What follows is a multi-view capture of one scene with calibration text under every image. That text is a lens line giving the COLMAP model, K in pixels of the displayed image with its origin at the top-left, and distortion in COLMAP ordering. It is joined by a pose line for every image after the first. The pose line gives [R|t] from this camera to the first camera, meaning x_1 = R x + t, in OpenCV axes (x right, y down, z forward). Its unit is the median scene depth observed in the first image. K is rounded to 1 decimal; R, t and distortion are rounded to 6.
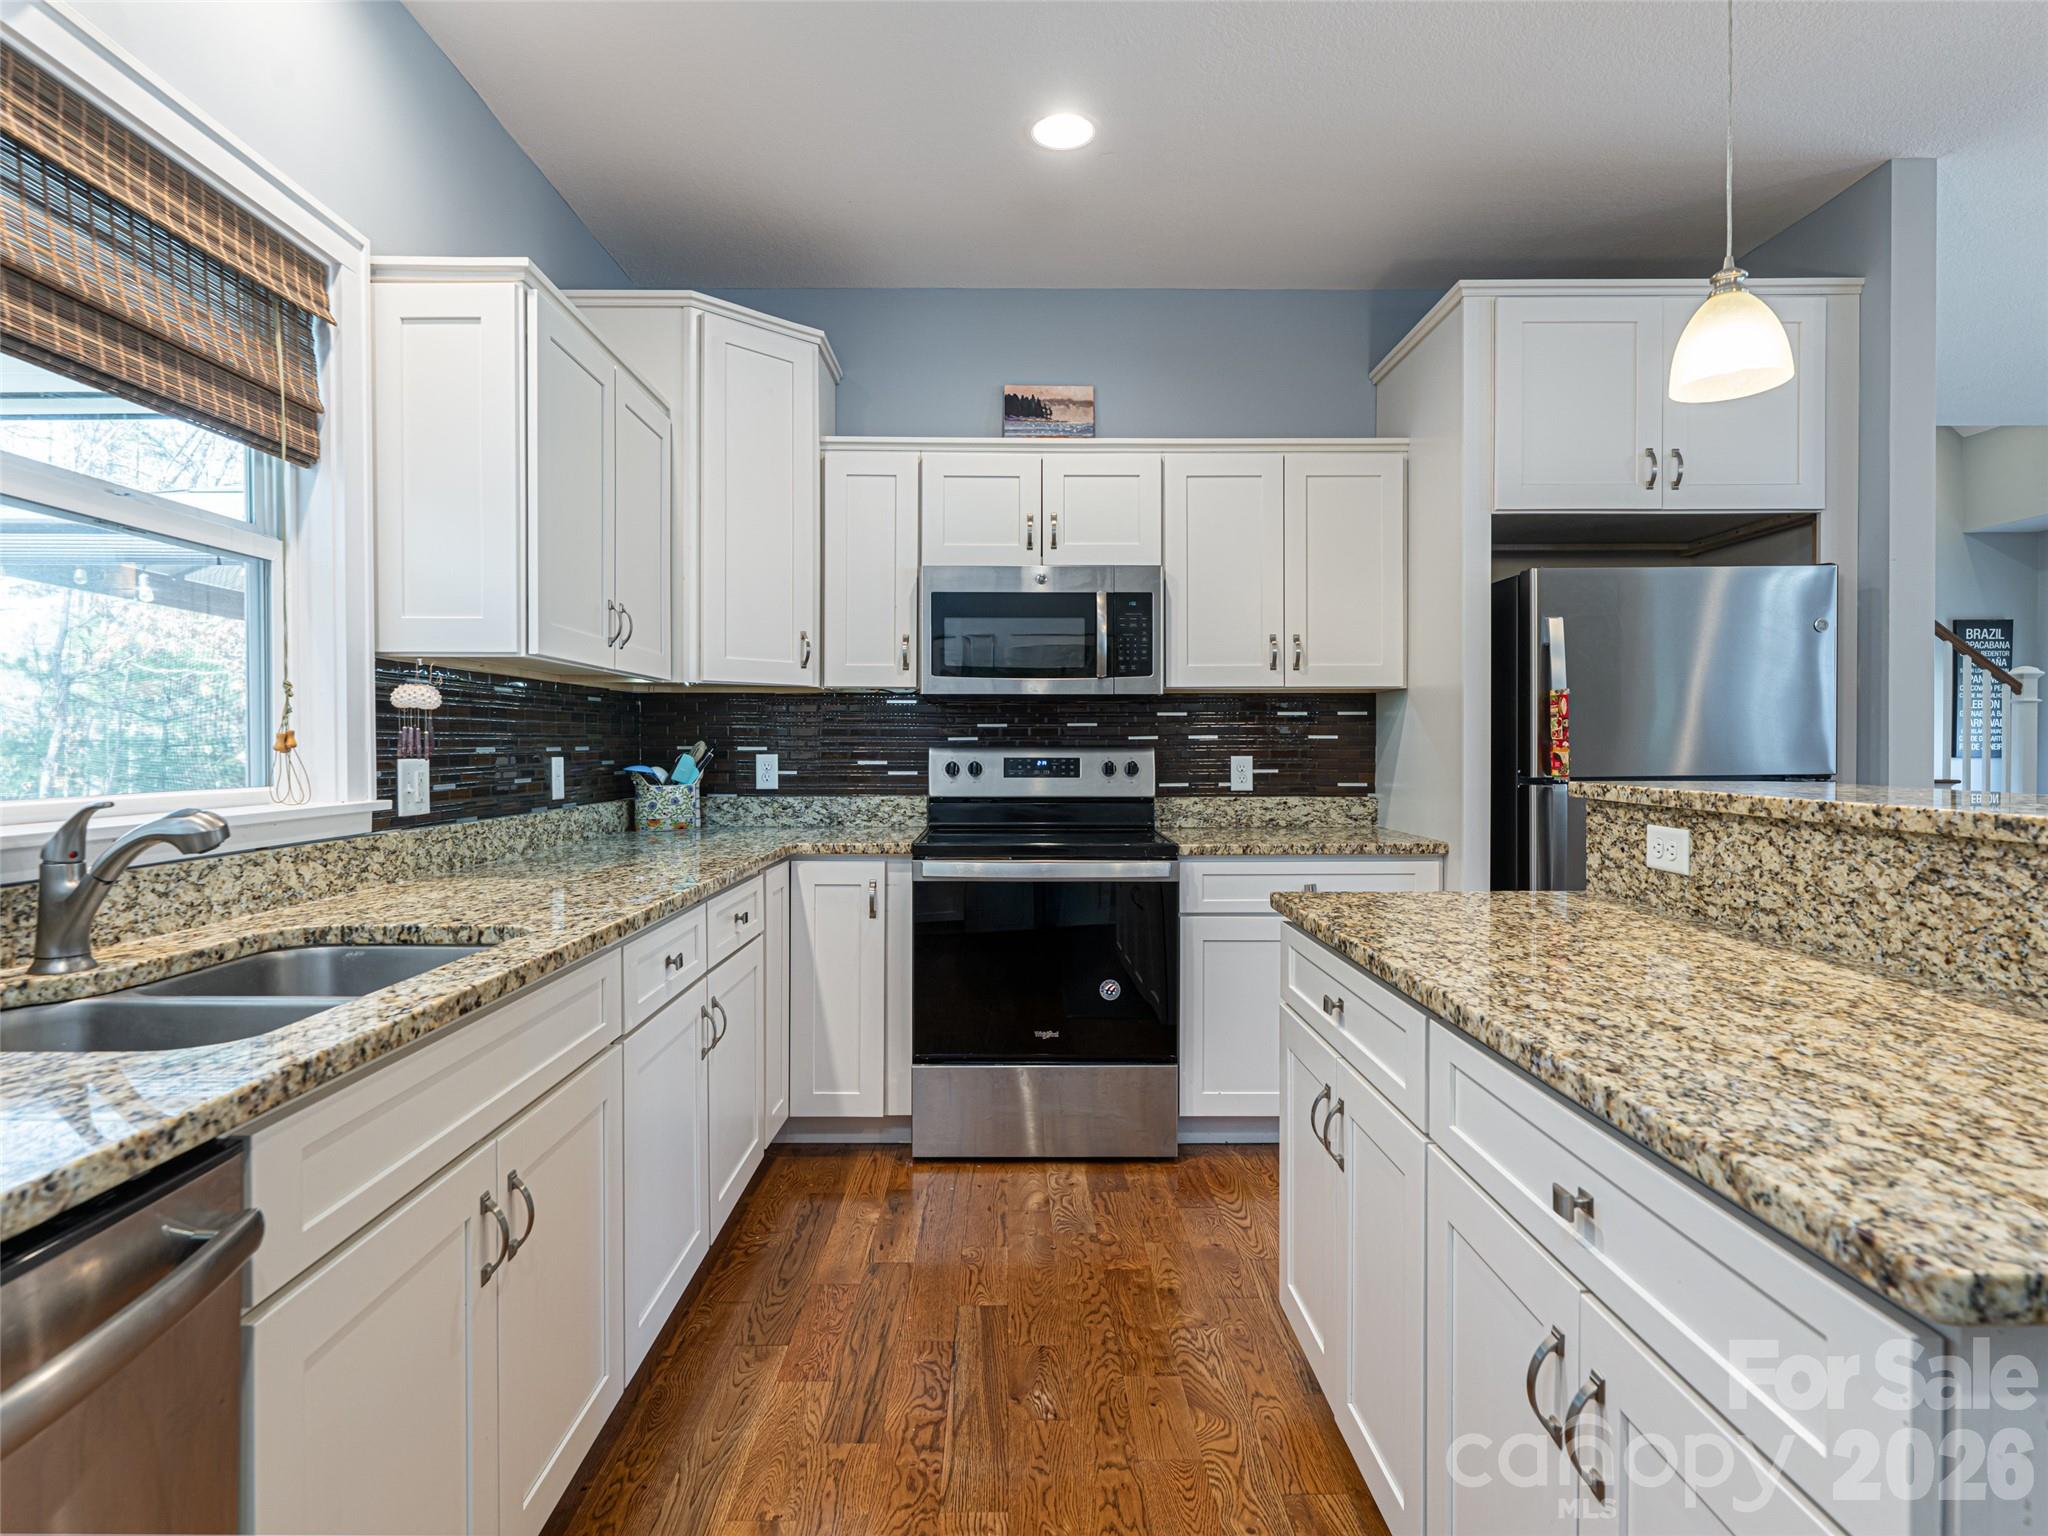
lens RADIAL K [[1117.1, 0, 1027.0], [0, 1117.1, 764.5], [0, 0, 1]] dist [0.003326, -0.002071]
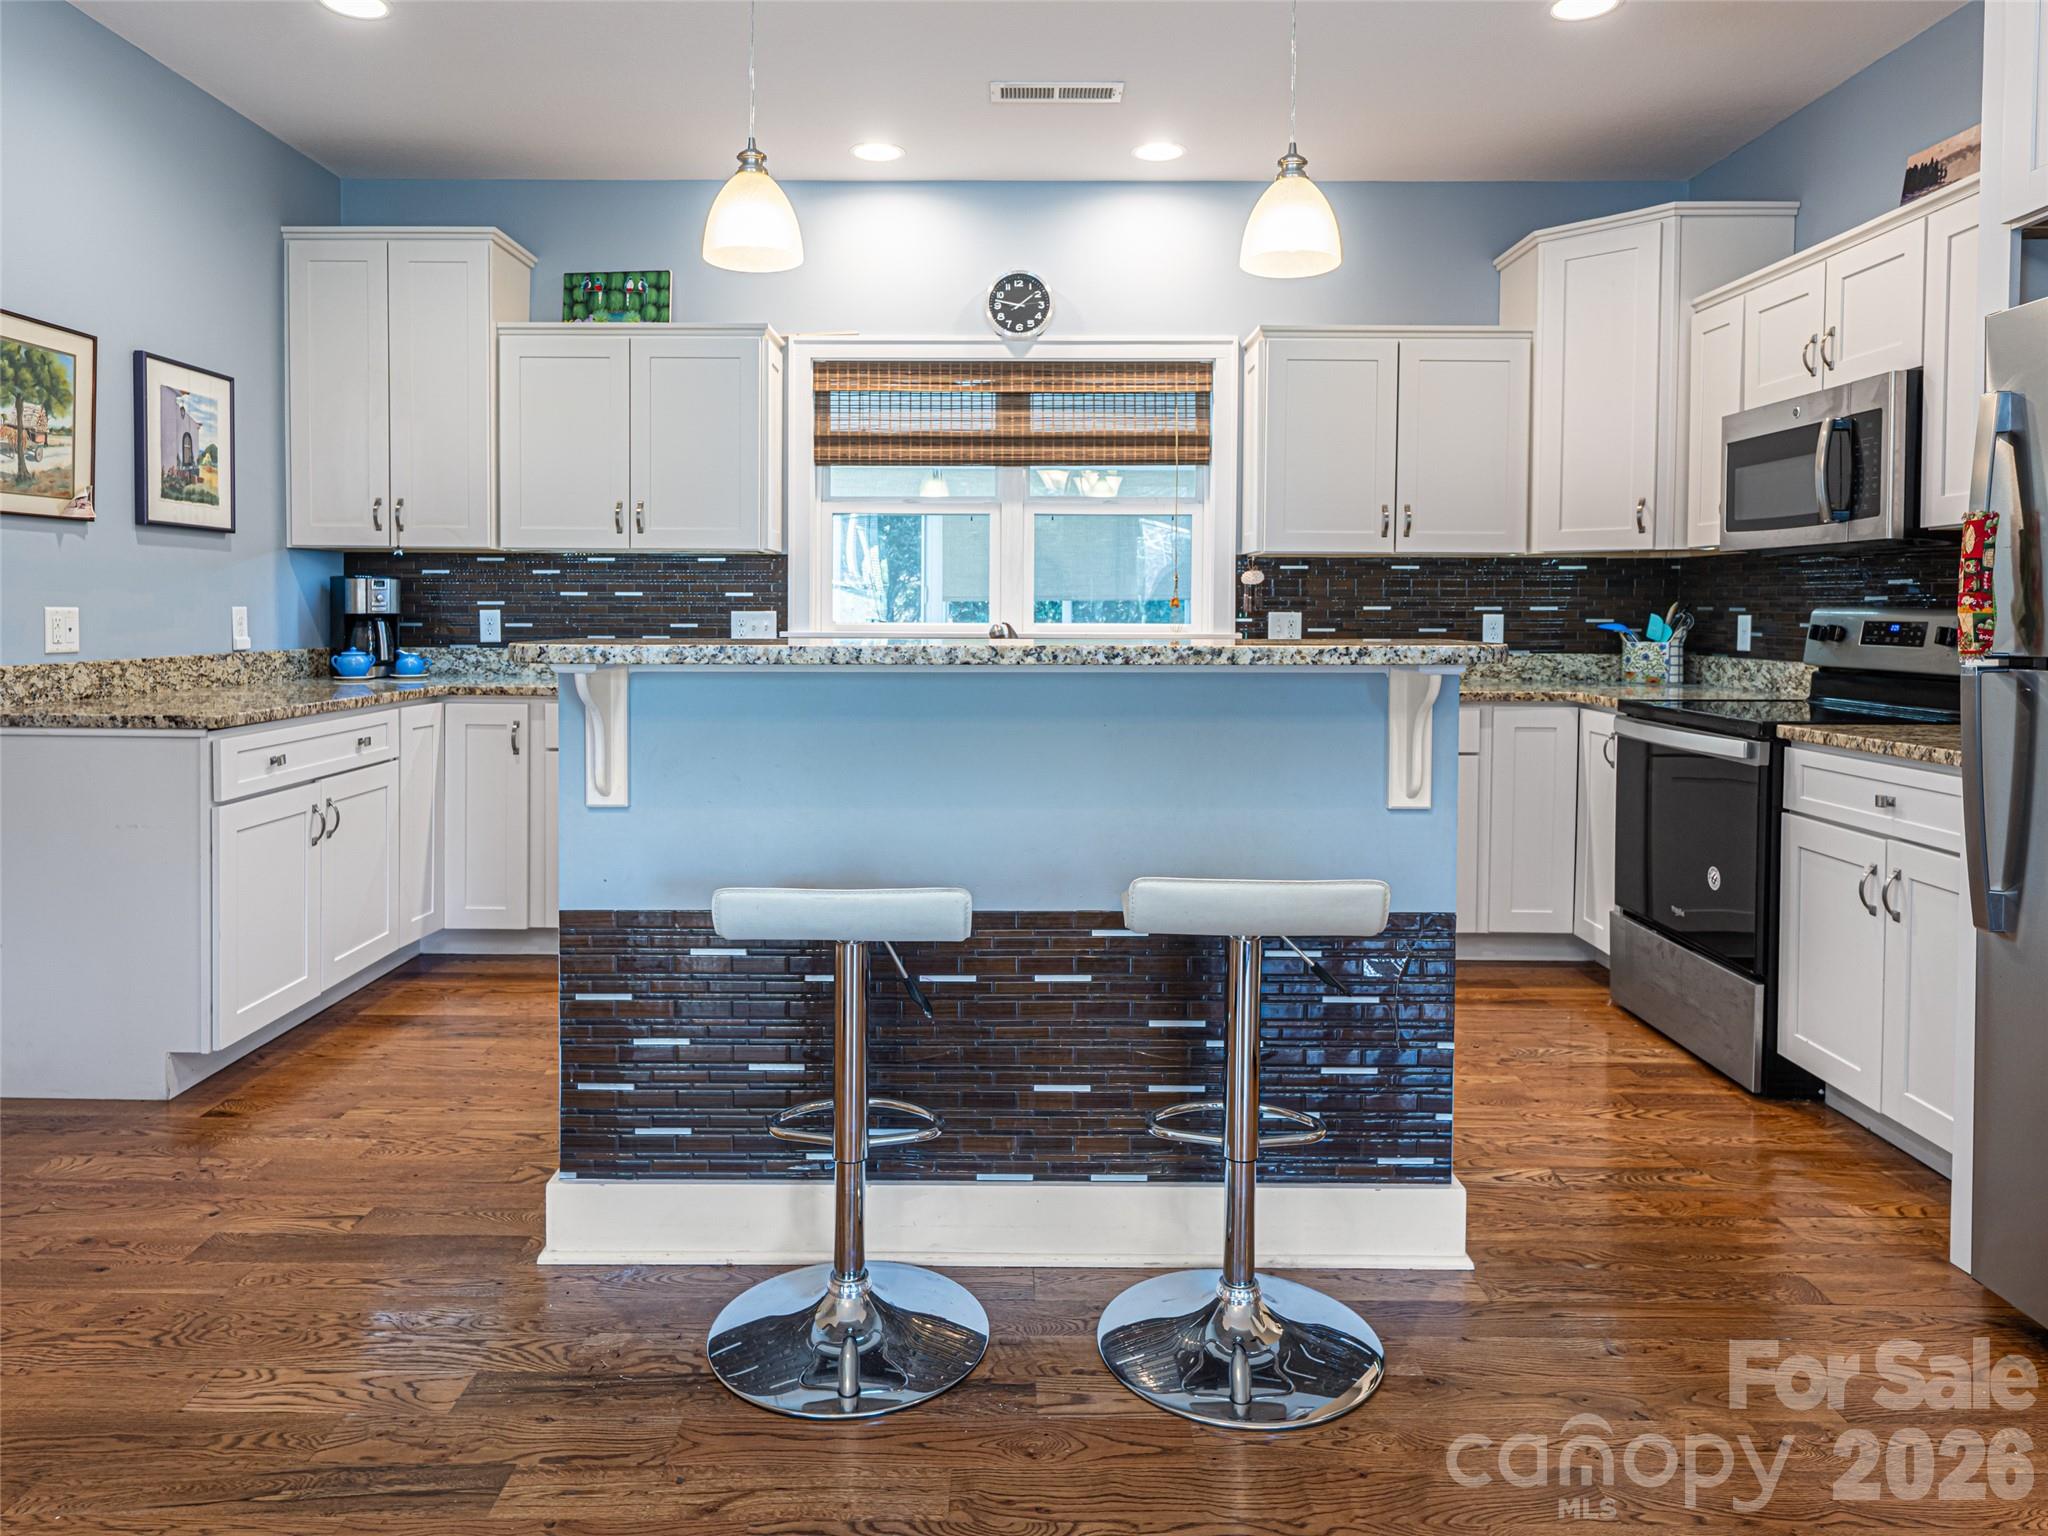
lens RADIAL K [[1182.0, 0, 1005.3], [0, 1182.0, 695.4], [0, 0, 1]] dist [-0.021841, -0.001155]
pose [[0.005629, 0.076380, -0.997063, 0.975721], [-0.020829, 0.996871, 0.076248, -0.004994], [0.999767, 0.020338, 0.007203, 0.410671]]
